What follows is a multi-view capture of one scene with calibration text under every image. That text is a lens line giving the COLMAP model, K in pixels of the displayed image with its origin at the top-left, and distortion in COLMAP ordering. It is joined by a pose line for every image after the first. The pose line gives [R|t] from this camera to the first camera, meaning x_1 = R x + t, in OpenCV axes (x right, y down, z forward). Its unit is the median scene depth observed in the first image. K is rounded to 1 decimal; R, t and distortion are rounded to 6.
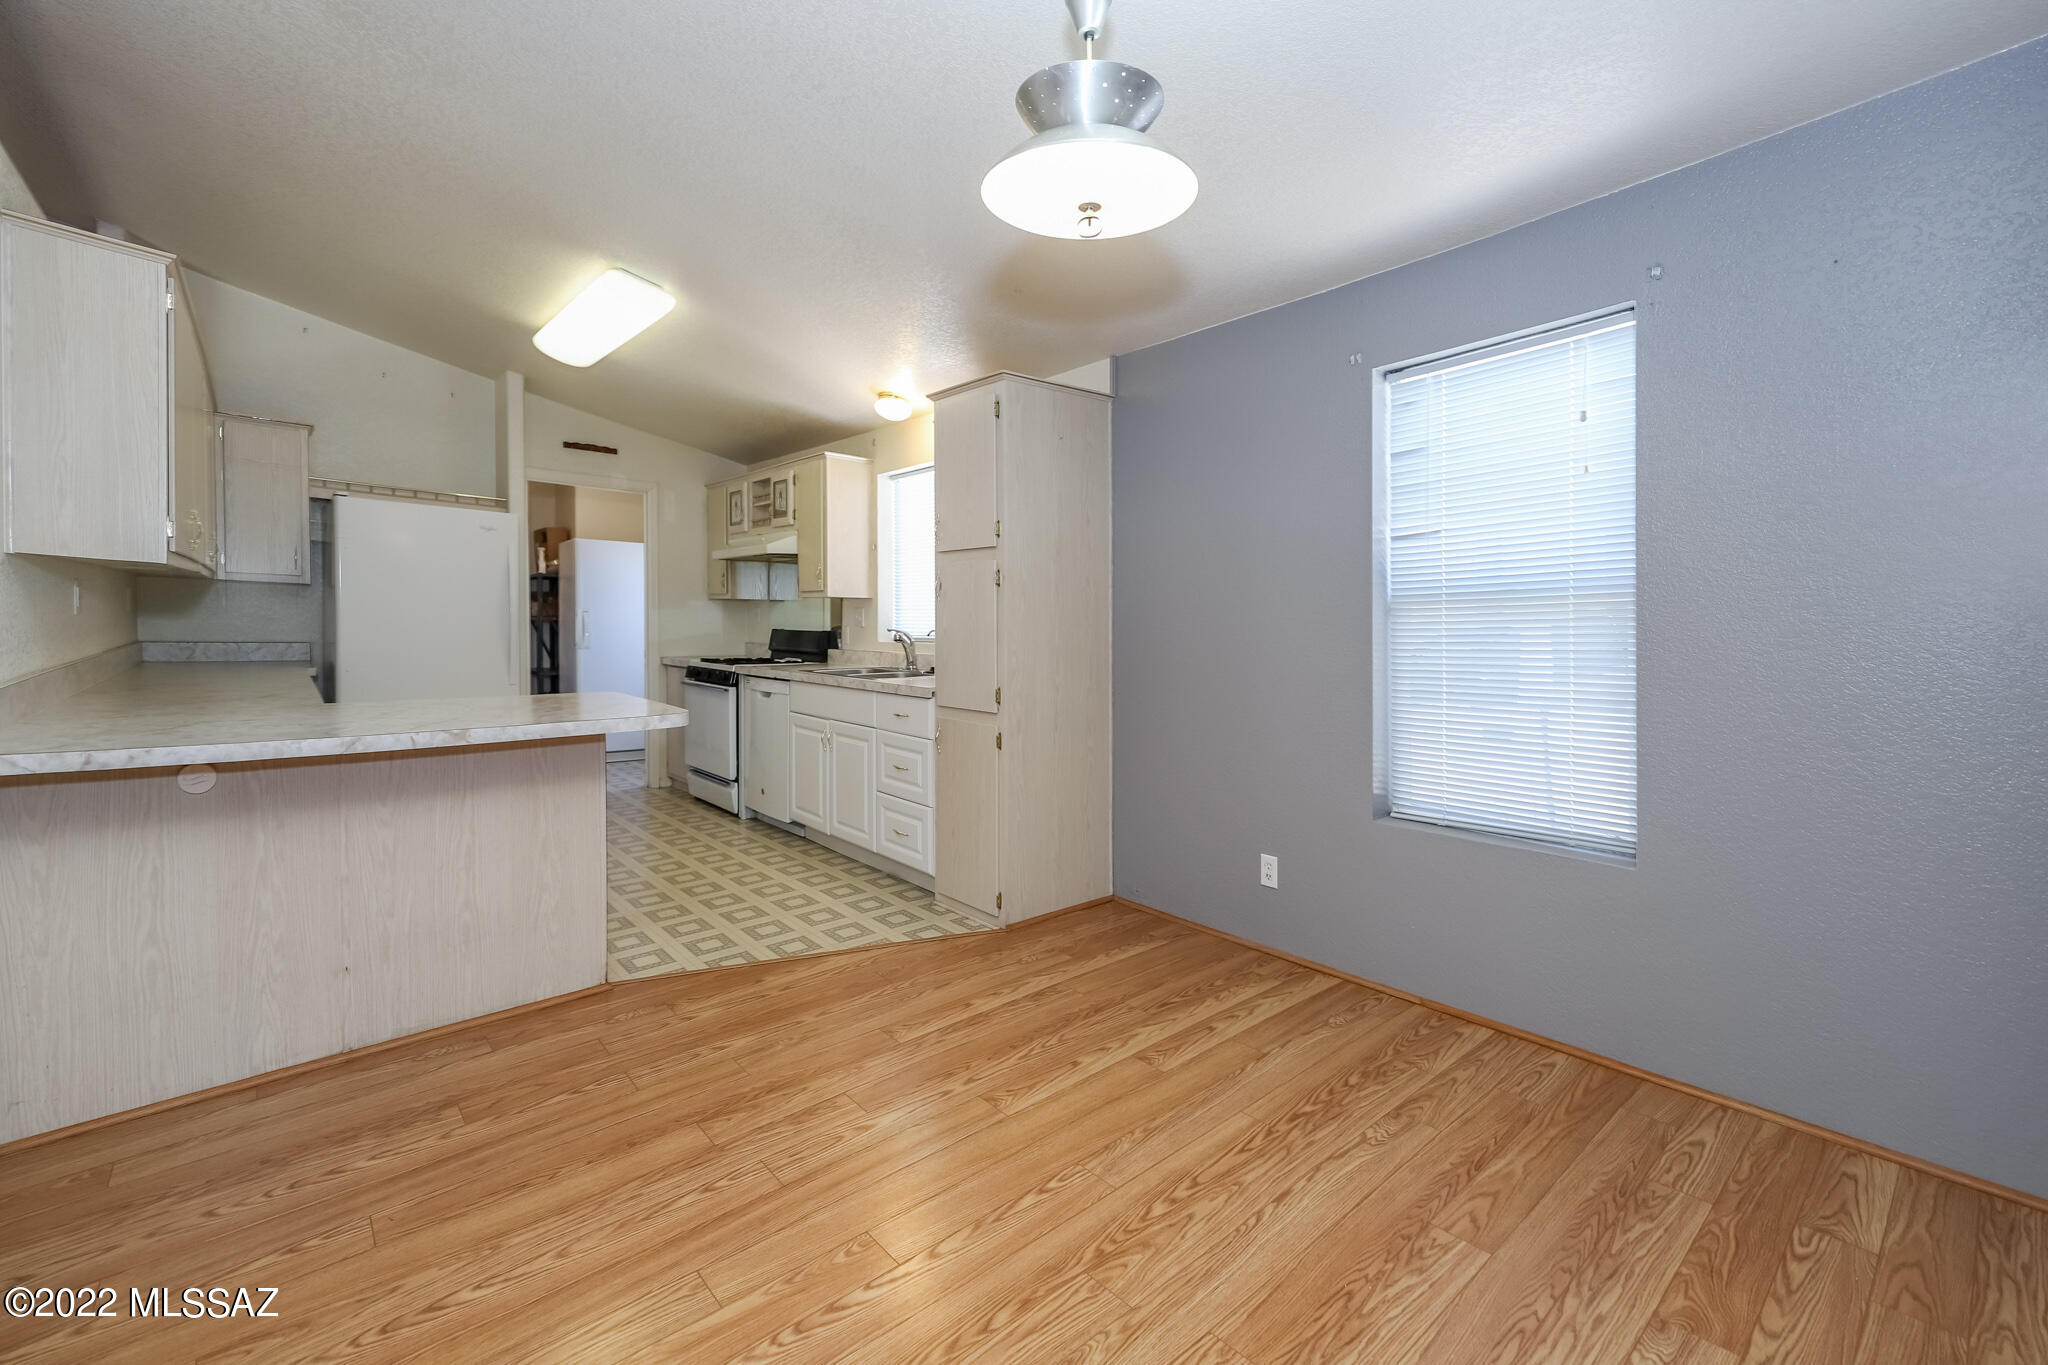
lens RADIAL K [[826.1, 0, 1017.9], [0, 826.1, 576.2], [0, 0, 1]] dist [0.017557, -0.000388]
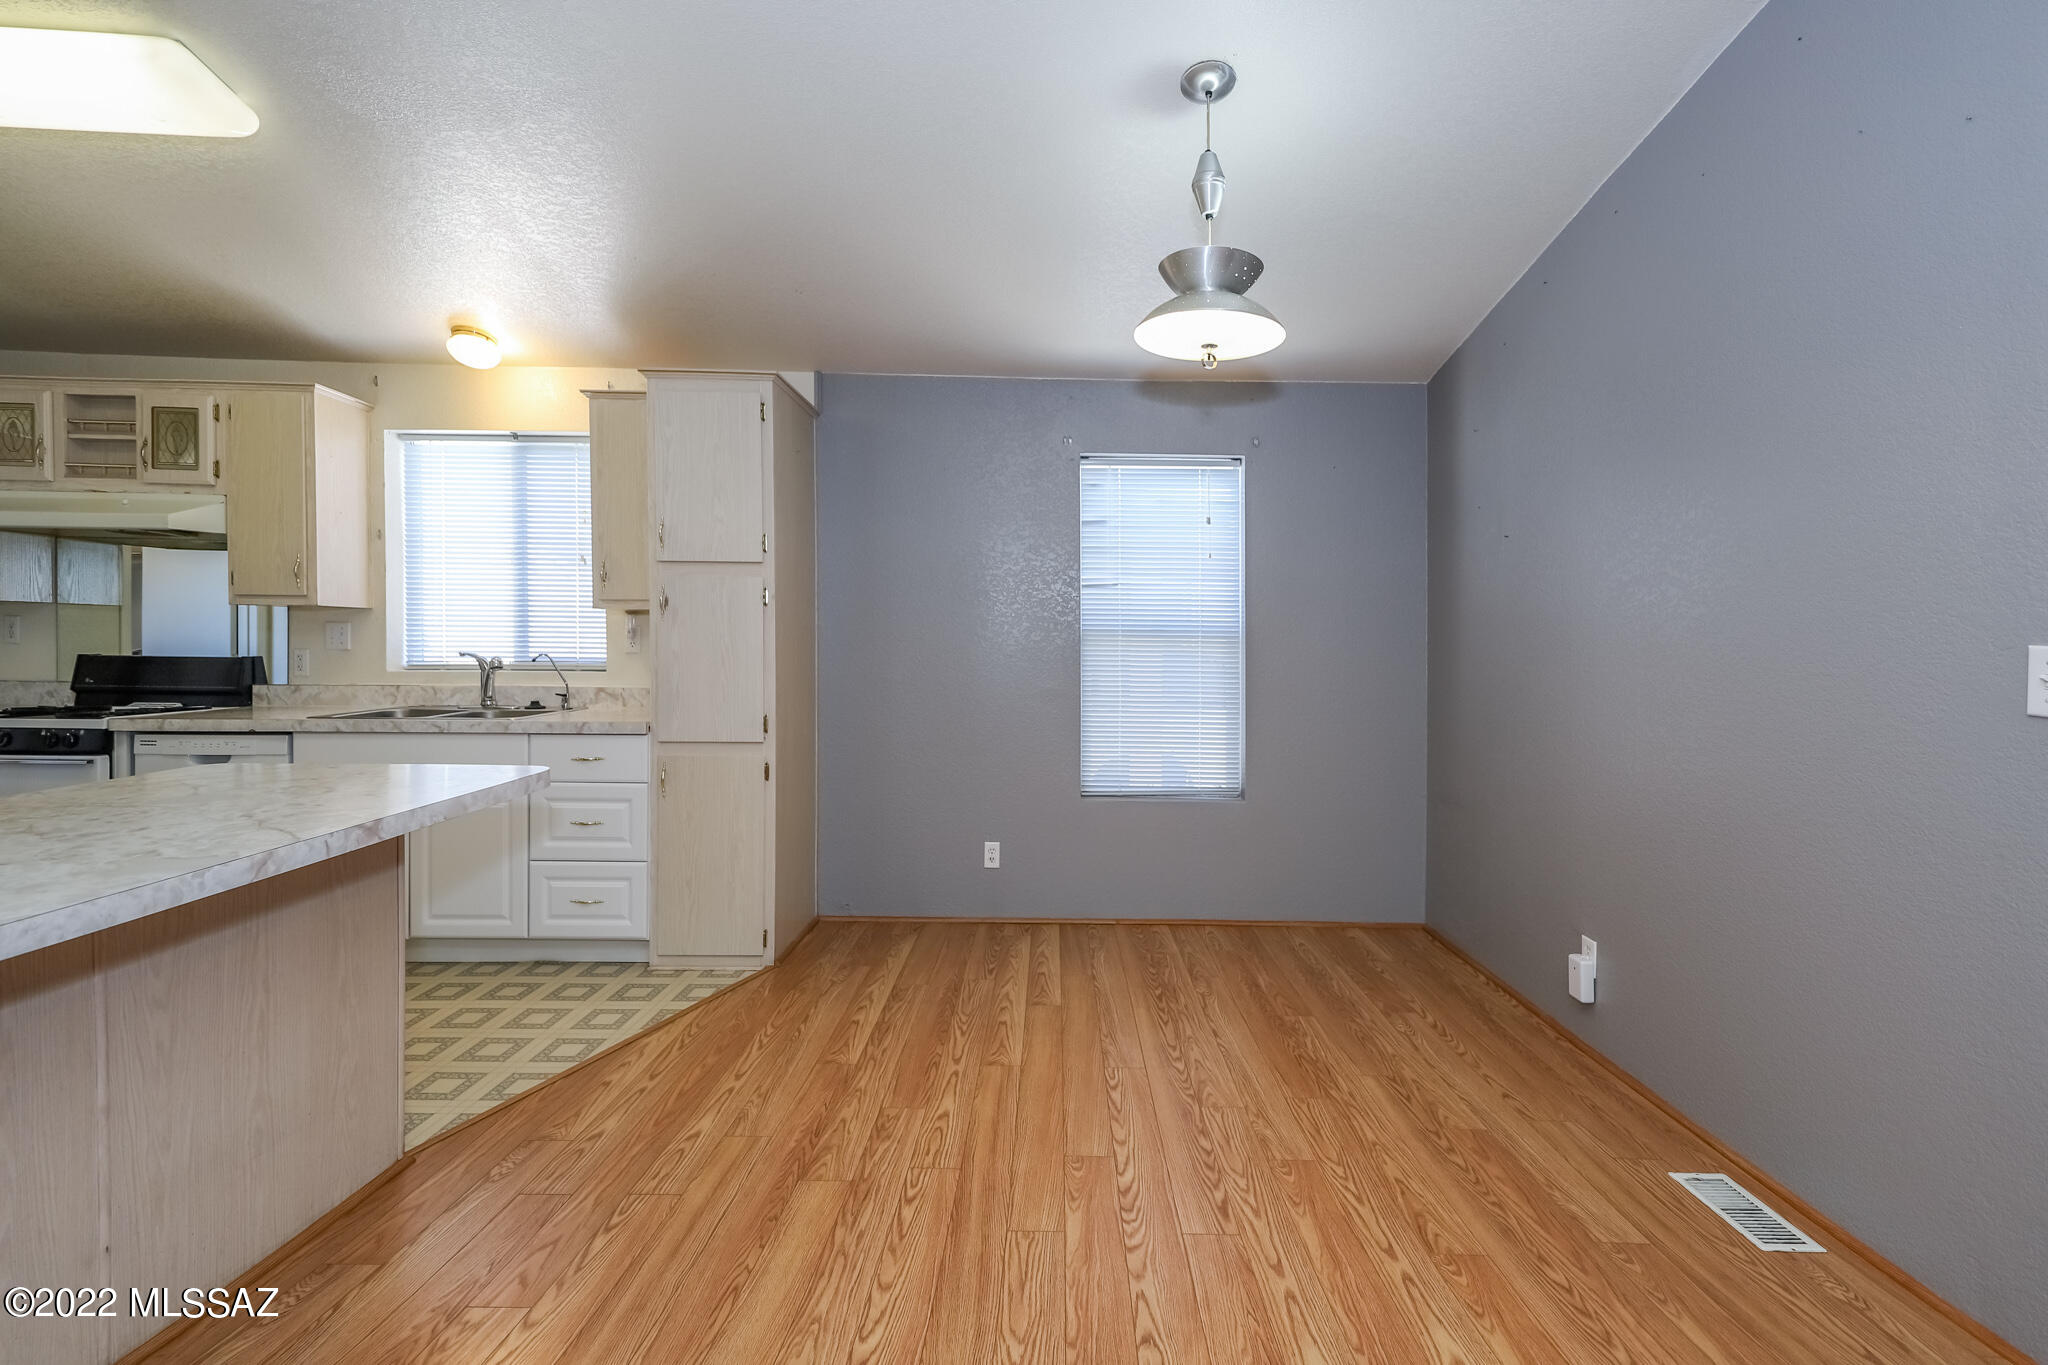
lens RADIAL K [[918.7, 0, 986.8], [0, 918.7, 677.5], [0, 0, 1]] dist [0.078511, -0.000059]
pose [[0.696315, -0.025191, 0.717294, -0.687358], [-0.041889, 0.996254, 0.075652, 0.001543], [-0.716512, -0.082725, 0.692652, 0.116270]]
